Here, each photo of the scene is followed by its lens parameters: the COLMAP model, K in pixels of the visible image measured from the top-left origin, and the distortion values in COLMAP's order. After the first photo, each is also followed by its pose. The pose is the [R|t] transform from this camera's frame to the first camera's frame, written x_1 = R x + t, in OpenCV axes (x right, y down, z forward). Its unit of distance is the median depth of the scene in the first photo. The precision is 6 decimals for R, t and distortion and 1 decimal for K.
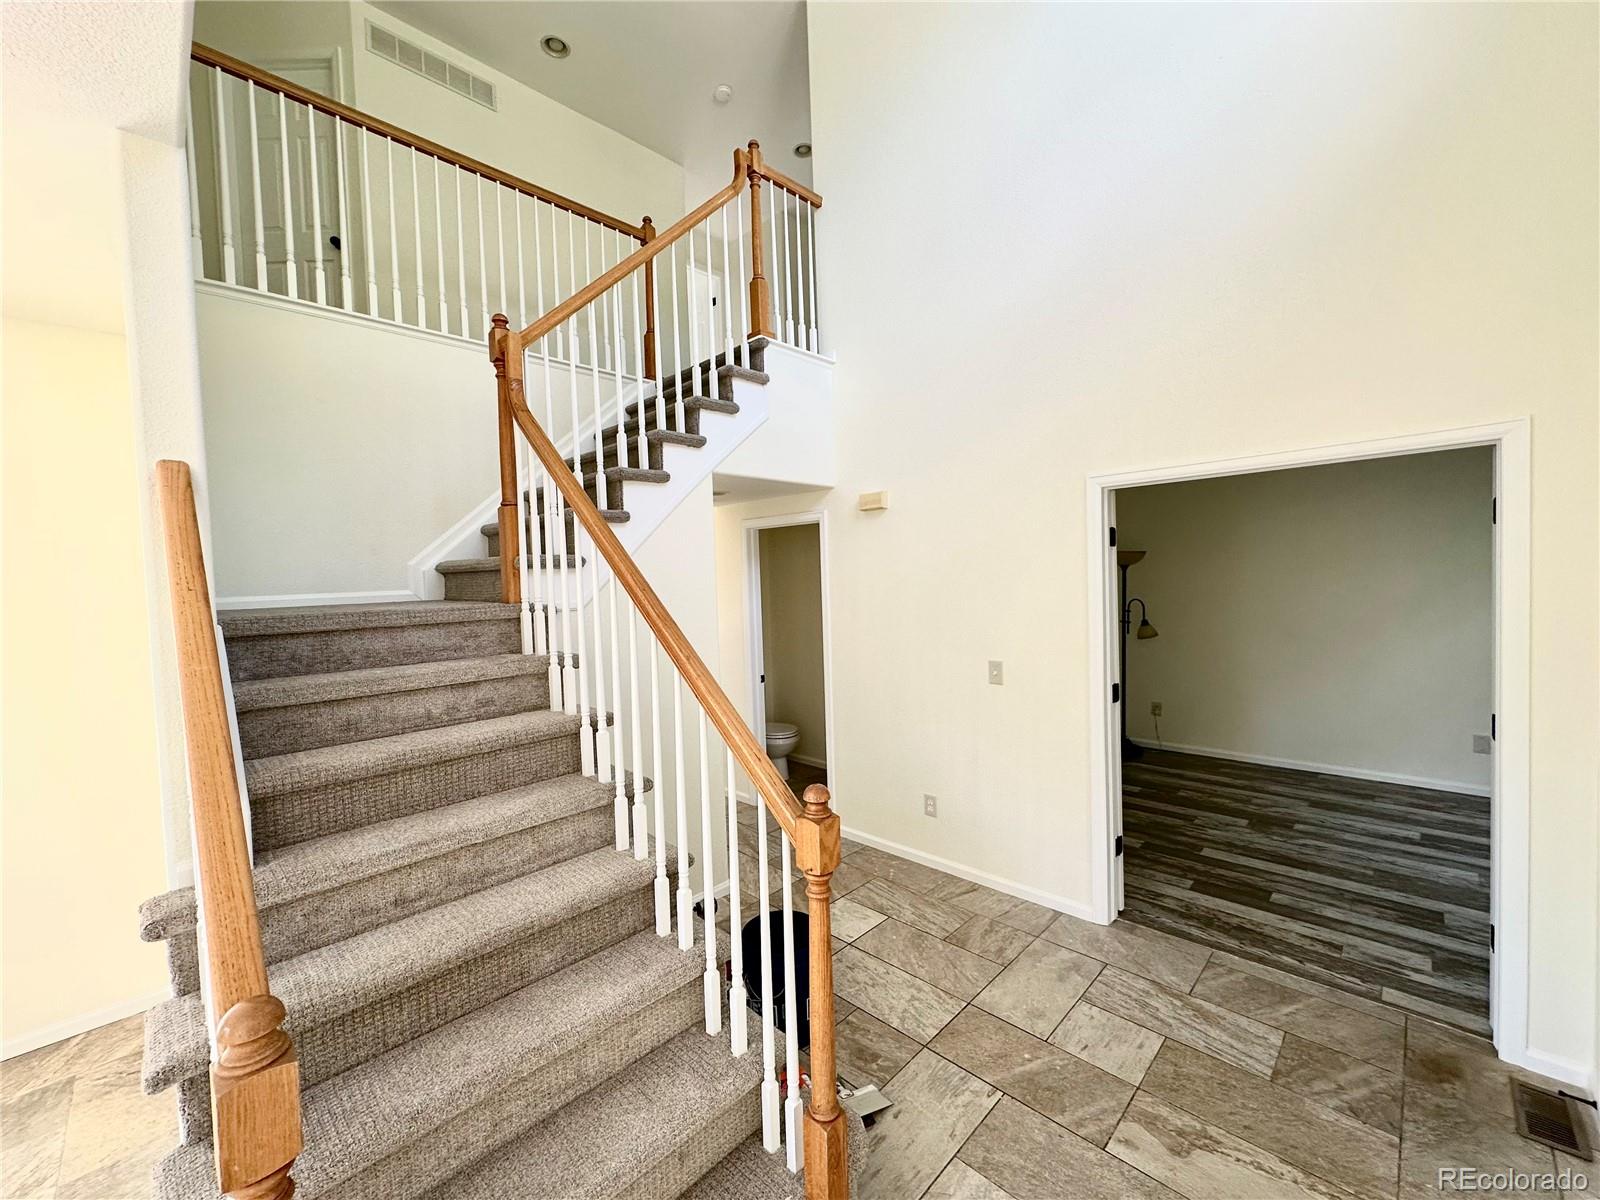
lens RADIAL K [[641.1, 0, 802.8], [0, 641.1, 596.5], [0, 0, 1]] dist [-0.000984, 0.000842]
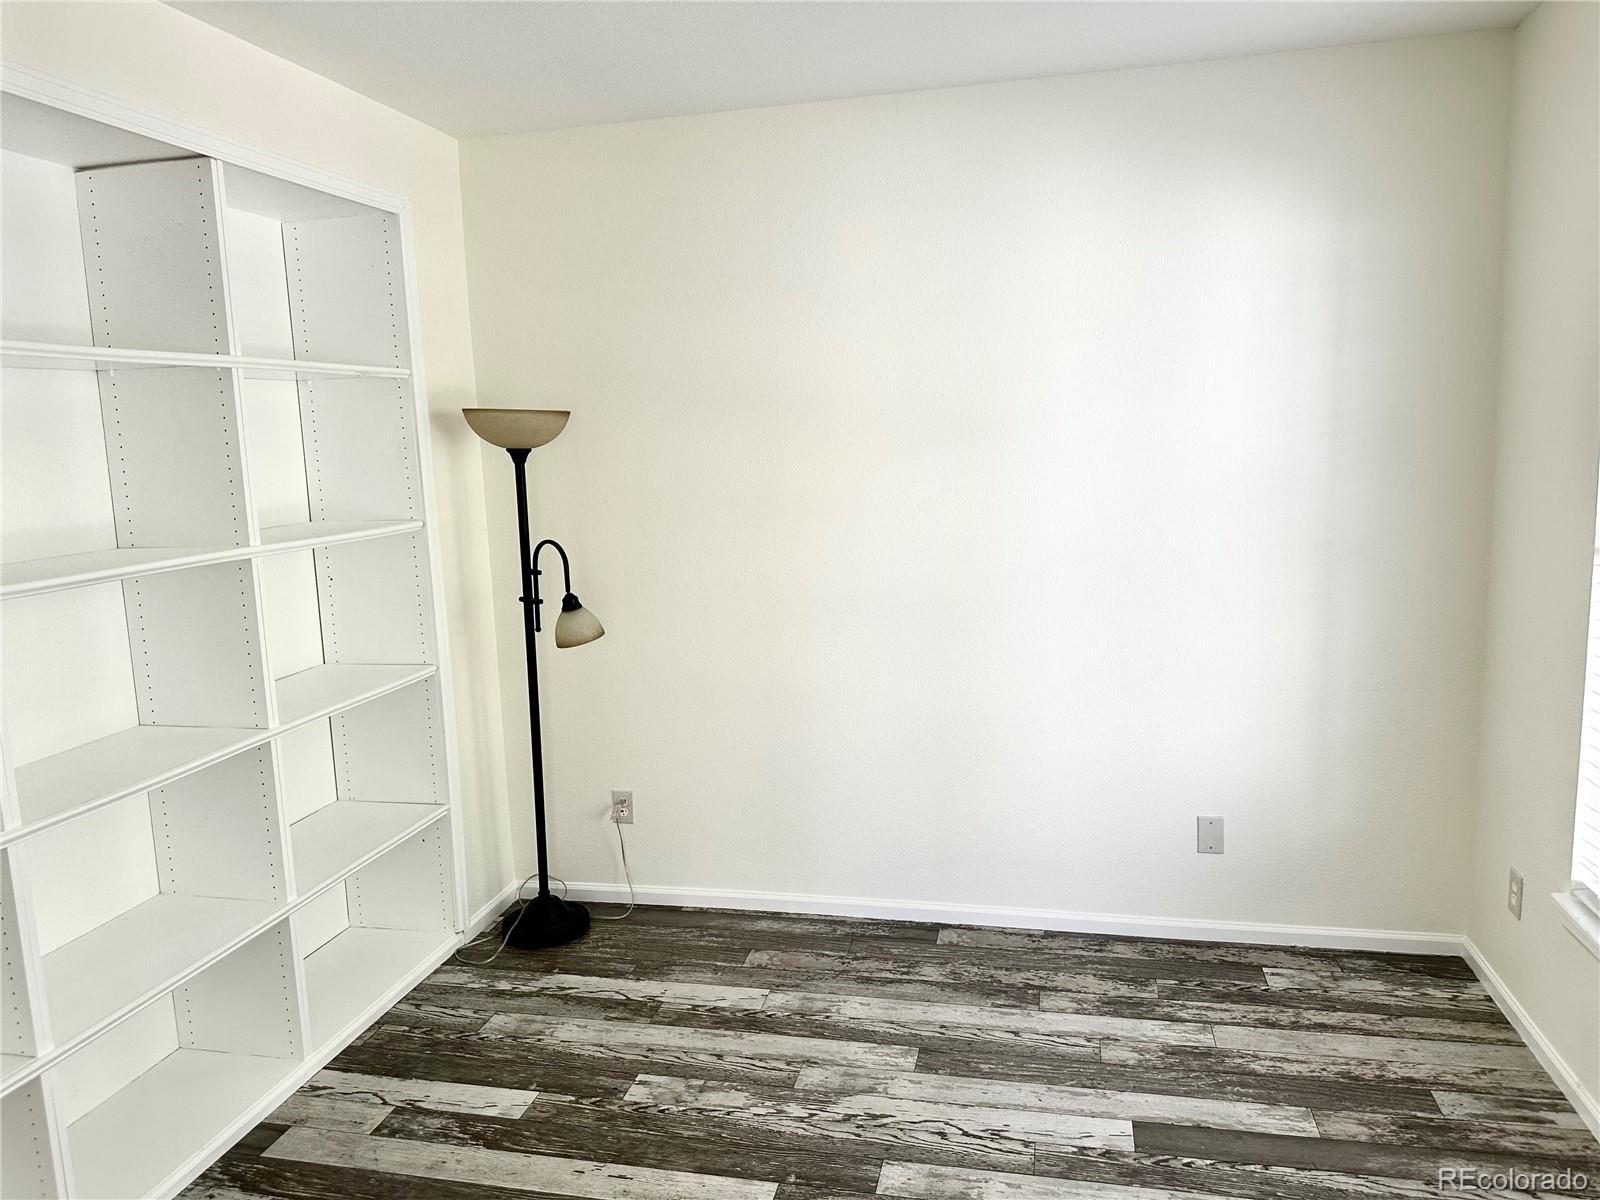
lens RADIAL K [[1132.4, 0, 800.2], [0, 1132.4, 601.0], [0, 0, 1]] dist [0.067252, -0.069425]
pose [[0.855196, -0.070338, 0.513509, 0.373052], [0.019997, 0.994489, 0.102917, -0.031933], [-0.517918, -0.077745, 0.851890, 0.443309]]
